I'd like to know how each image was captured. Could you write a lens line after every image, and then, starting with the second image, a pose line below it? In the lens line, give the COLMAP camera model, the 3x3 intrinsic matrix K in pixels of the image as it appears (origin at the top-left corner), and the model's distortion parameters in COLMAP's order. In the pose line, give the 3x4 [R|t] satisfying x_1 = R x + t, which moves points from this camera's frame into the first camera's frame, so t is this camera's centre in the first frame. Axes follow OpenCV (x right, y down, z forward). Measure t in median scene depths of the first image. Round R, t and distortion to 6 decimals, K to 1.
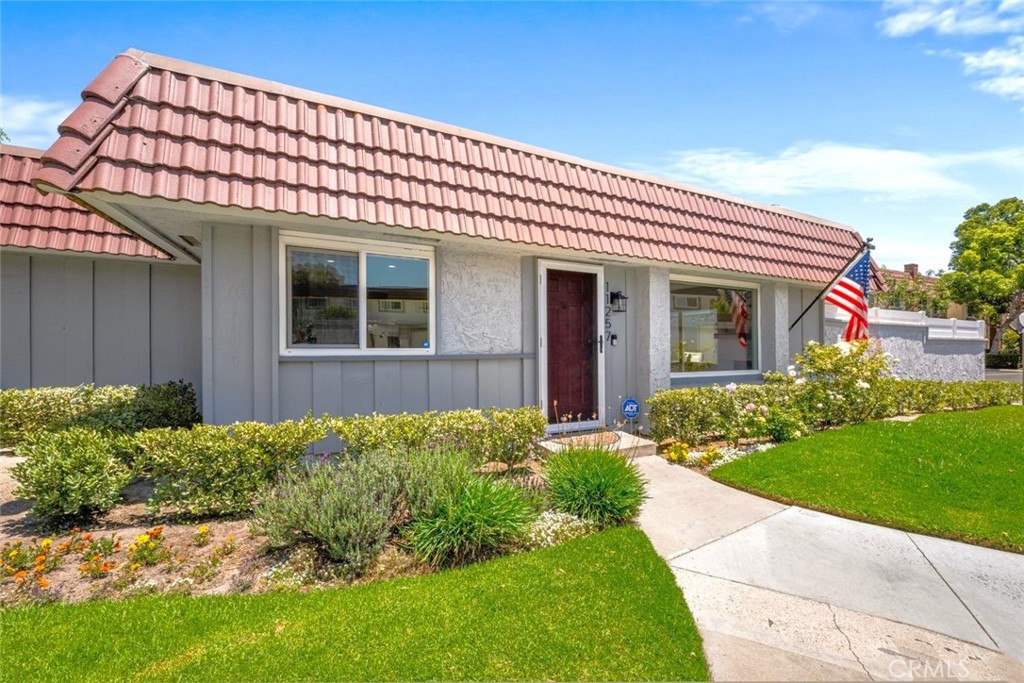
lens RADIAL K [[437.1, 0, 516.1], [0, 437.1, 333.7], [0, 0, 1]] dist [-0.010080, -0.000355]
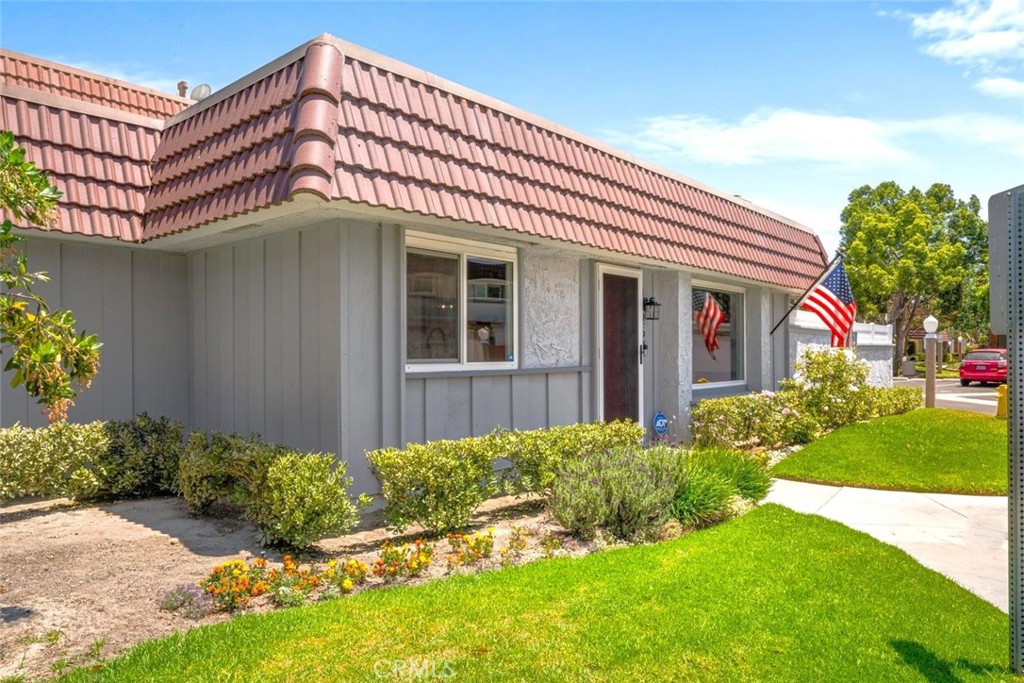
lens RADIAL K [[751.1, 0, 512.0], [0, 751.1, 341.5], [0, 0, 1]] dist [-0.059911, 0.003412]
pose [[0.918478, -0.005684, 0.395431, -0.651304], [0.003214, 0.999971, 0.006908, -0.014857], [-0.395459, -0.005074, 0.918470, -0.332366]]
